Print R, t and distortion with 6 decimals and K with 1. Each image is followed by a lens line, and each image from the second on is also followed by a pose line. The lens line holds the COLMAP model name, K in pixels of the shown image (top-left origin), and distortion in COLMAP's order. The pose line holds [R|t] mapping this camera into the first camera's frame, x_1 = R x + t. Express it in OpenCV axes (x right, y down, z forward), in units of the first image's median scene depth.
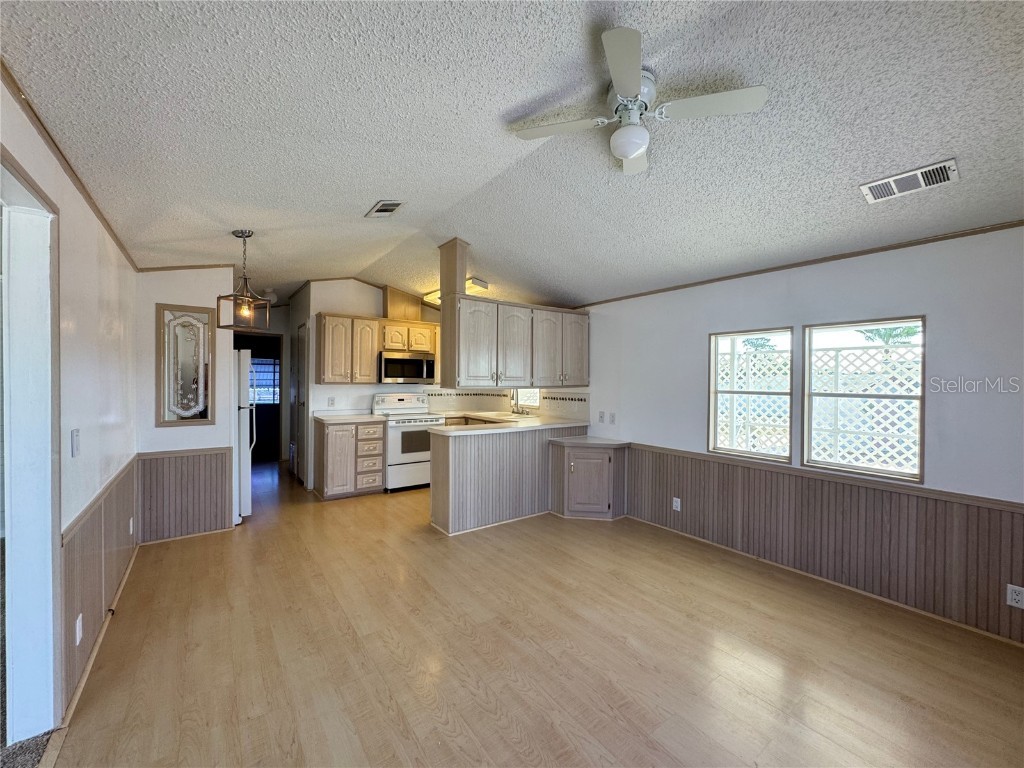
lens RADIAL K [[416.8, 0, 512.0], [0, 416.8, 384.0], [0, 0, 1]] dist [-0.001046, 0.000157]
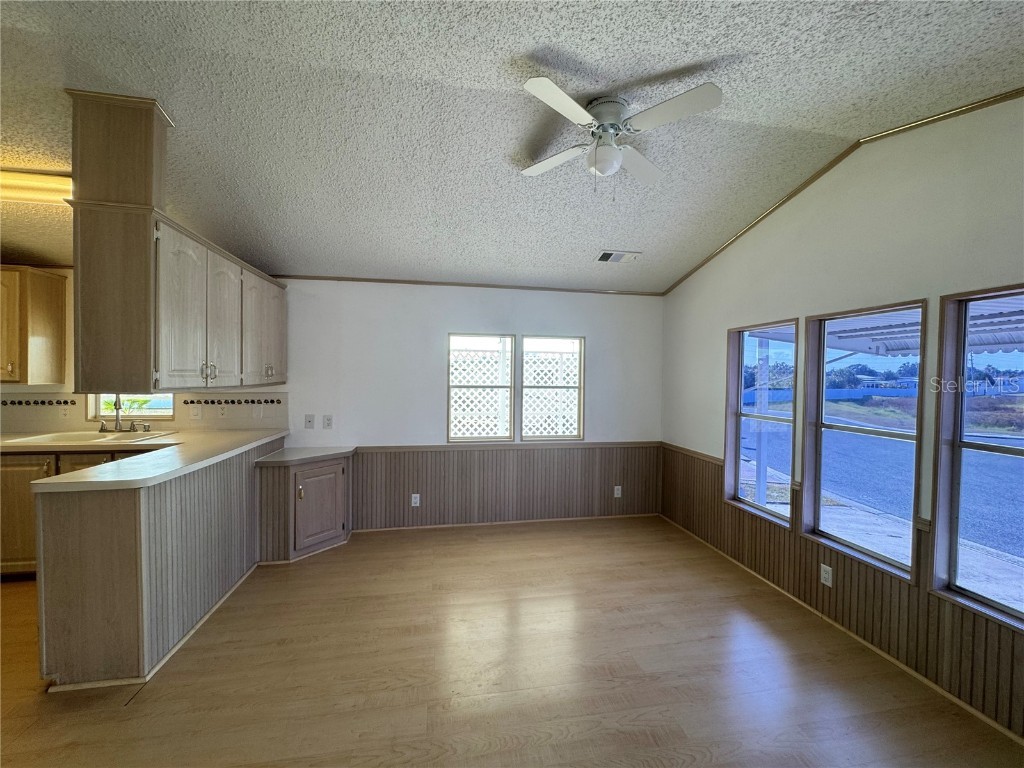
lens RADIAL K [[412.8, 0, 512.9], [0, 412.8, 383.2], [0, 0, 1]] dist [-0.002757, 0.000354]
pose [[0.435541, -0.018726, 0.899974, -0.380591], [0.003119, 0.999809, 0.019294, -0.009881], [-0.900163, -0.005596, 0.435517, 0.354622]]
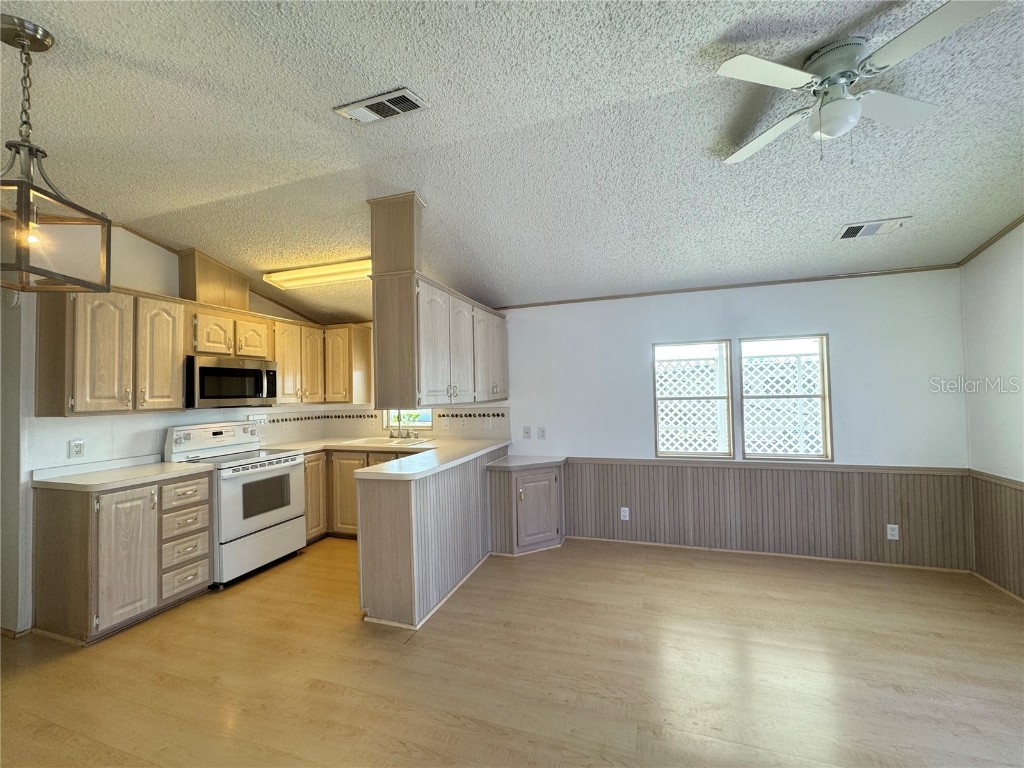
lens RADIAL K [[412.8, 0, 512.9], [0, 412.8, 383.2], [0, 0, 1]] dist [-0.002757, 0.000354]
pose [[0.814575, -0.017223, 0.579802, -0.379924], [0.037482, 0.999033, -0.022983, -0.009663], [-0.578846, 0.040453, 0.814433, 0.334431]]
